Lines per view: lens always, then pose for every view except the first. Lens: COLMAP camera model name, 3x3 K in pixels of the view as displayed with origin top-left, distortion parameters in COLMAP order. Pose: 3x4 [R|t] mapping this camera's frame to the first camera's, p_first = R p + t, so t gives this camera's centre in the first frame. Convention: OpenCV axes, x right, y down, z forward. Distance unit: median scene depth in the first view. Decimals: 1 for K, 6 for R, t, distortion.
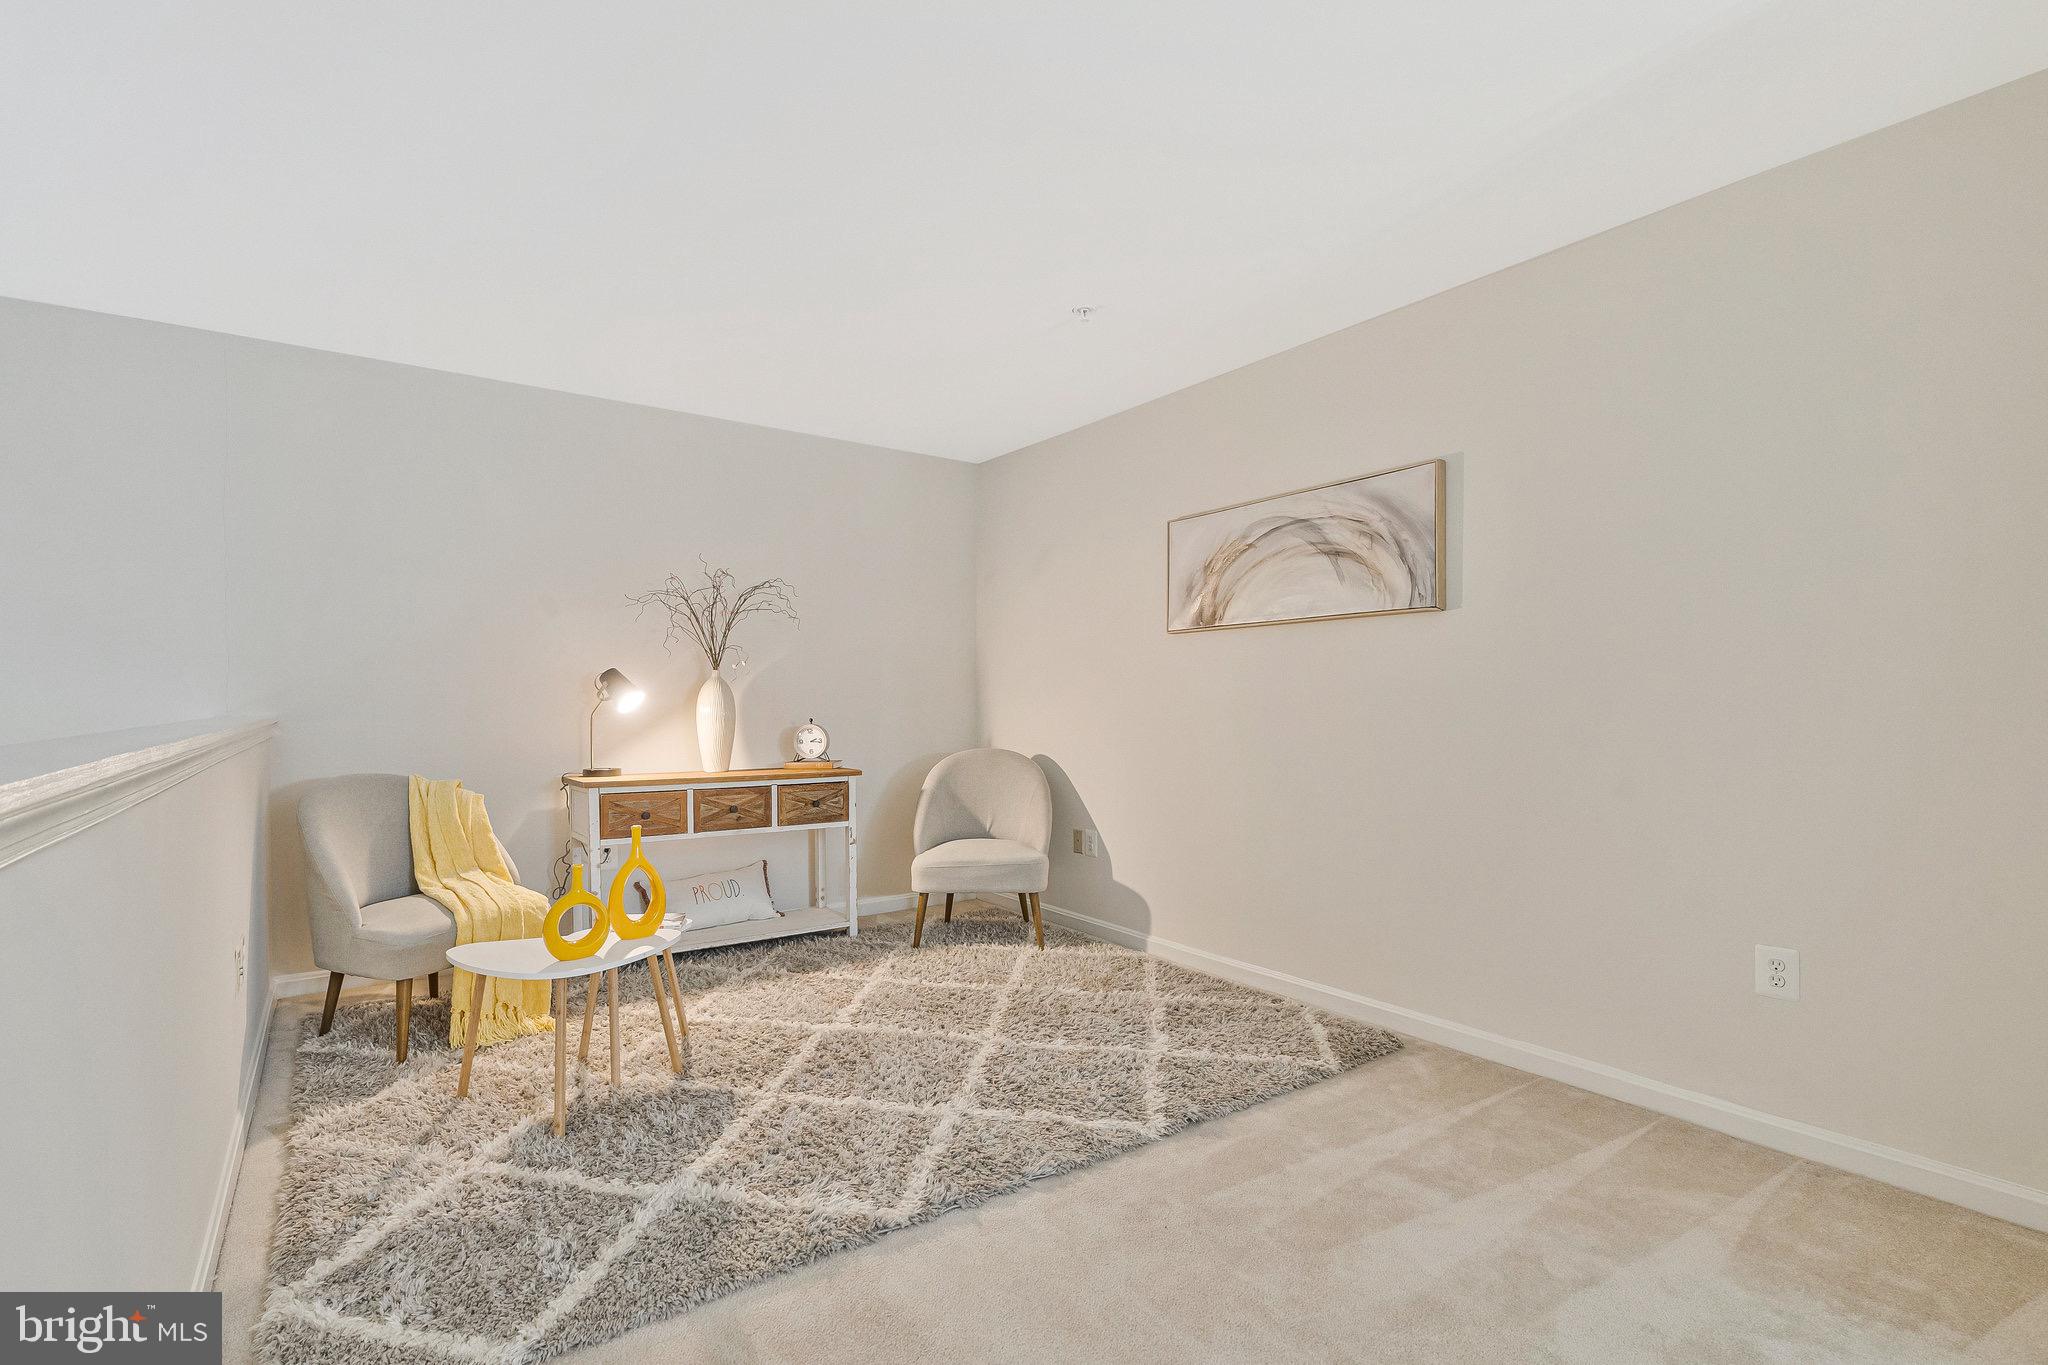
lens RADIAL K [[937.6, 0, 1028.7], [0, 937.6, 679.3], [0, 0, 1]] dist [-0.003602, 0.000416]
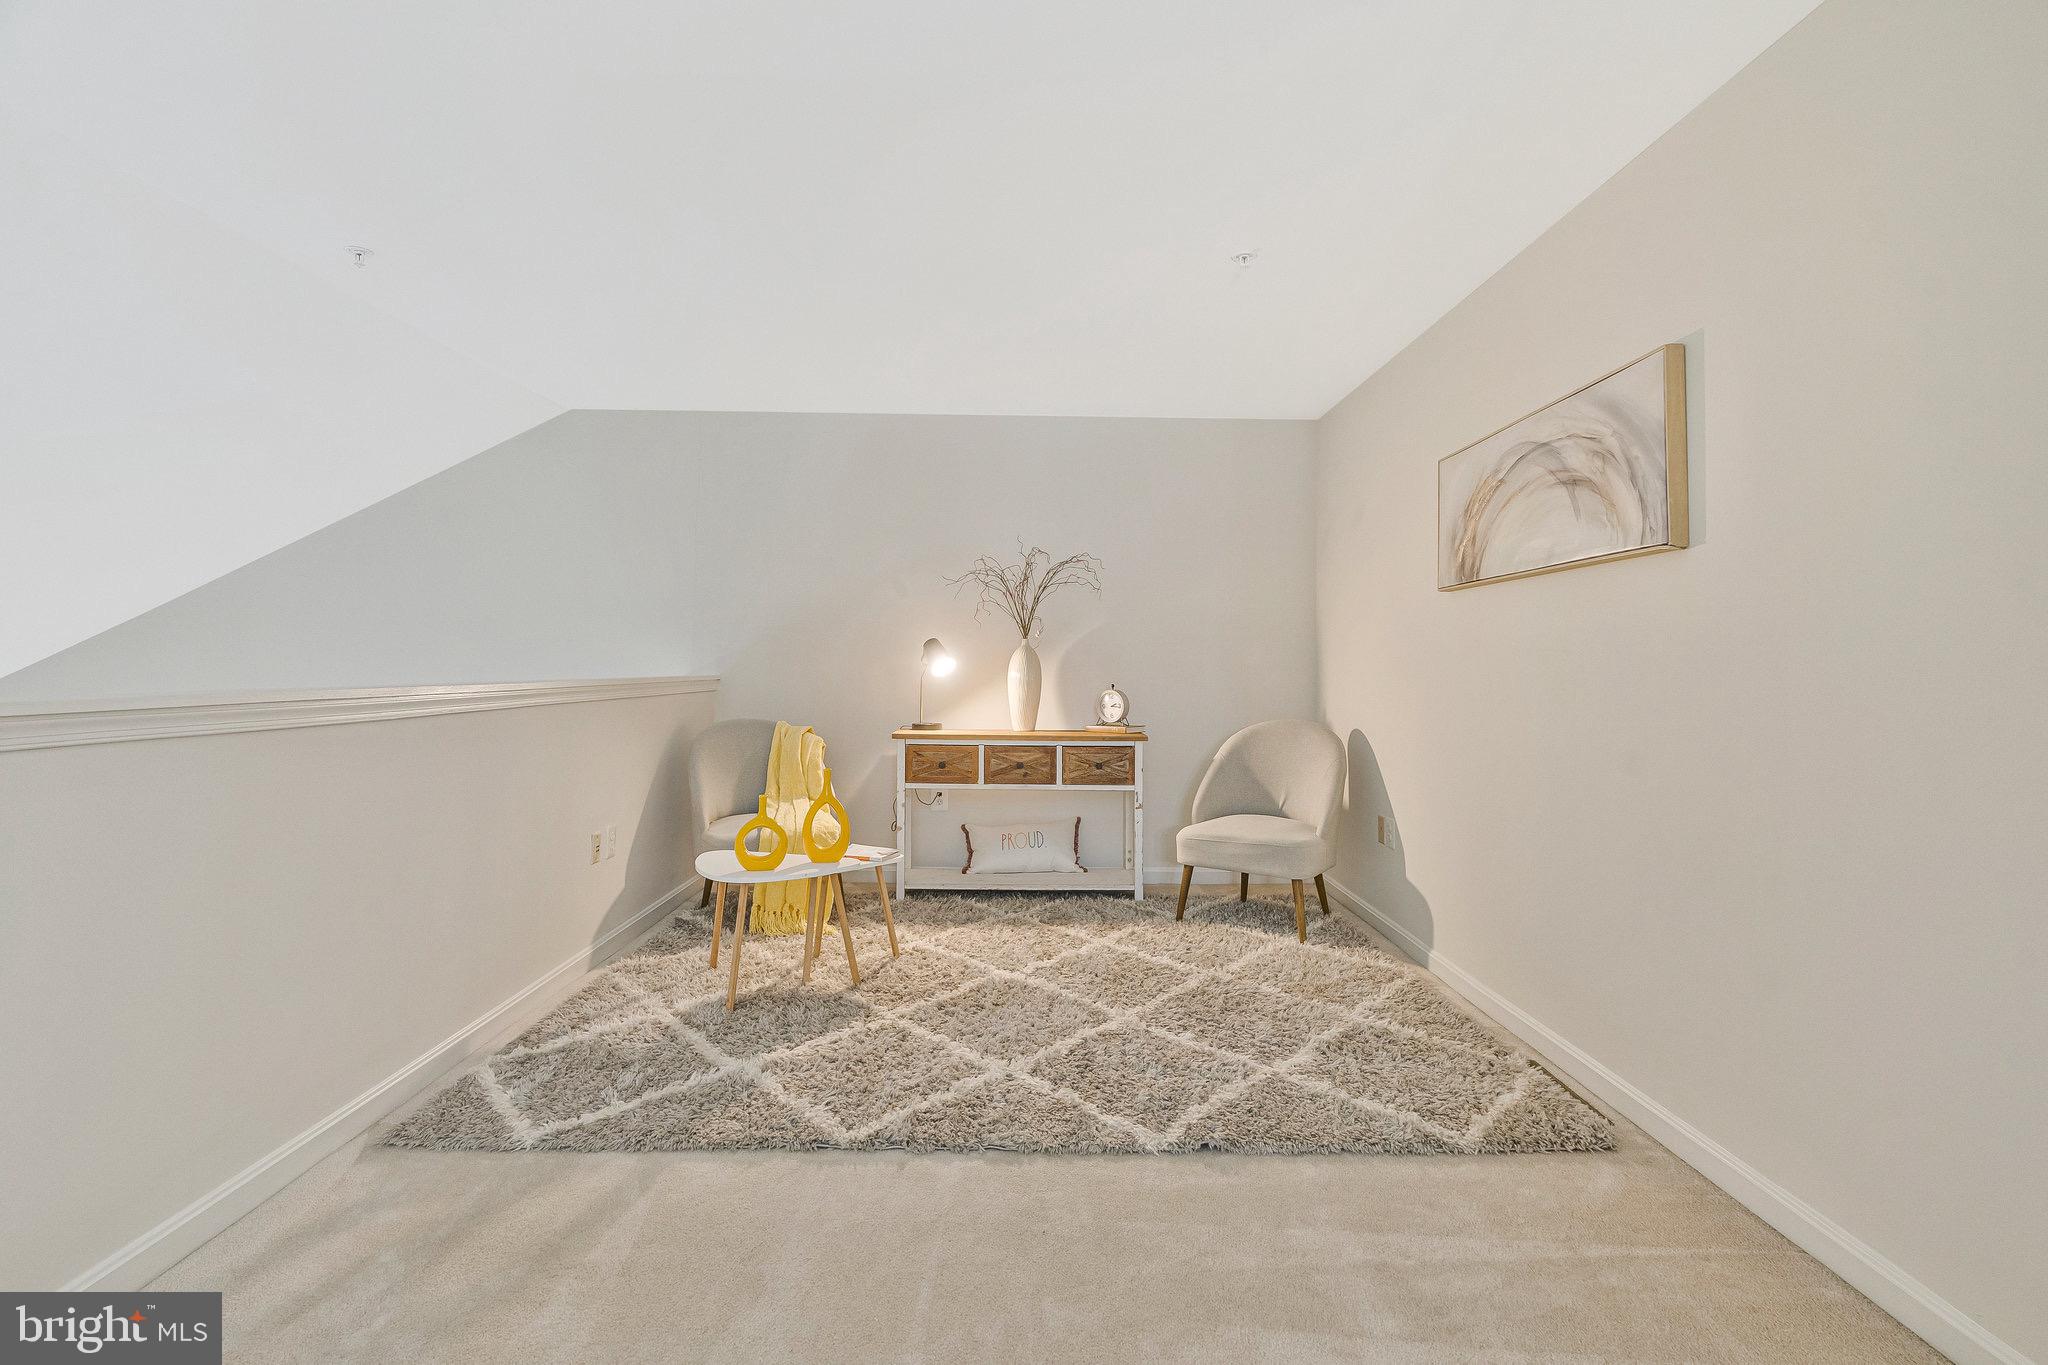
lens RADIAL K [[935.5, 0, 1027.7], [0, 935.5, 592.7], [0, 0, 1]] dist [-0.004145, 0.000237]
pose [[0.824283, -0.037340, -0.564946, 0.383874], [0.005132, 0.998275, -0.058494, 0.000259], [0.566155, 0.045317, 0.823052, 0.107486]]
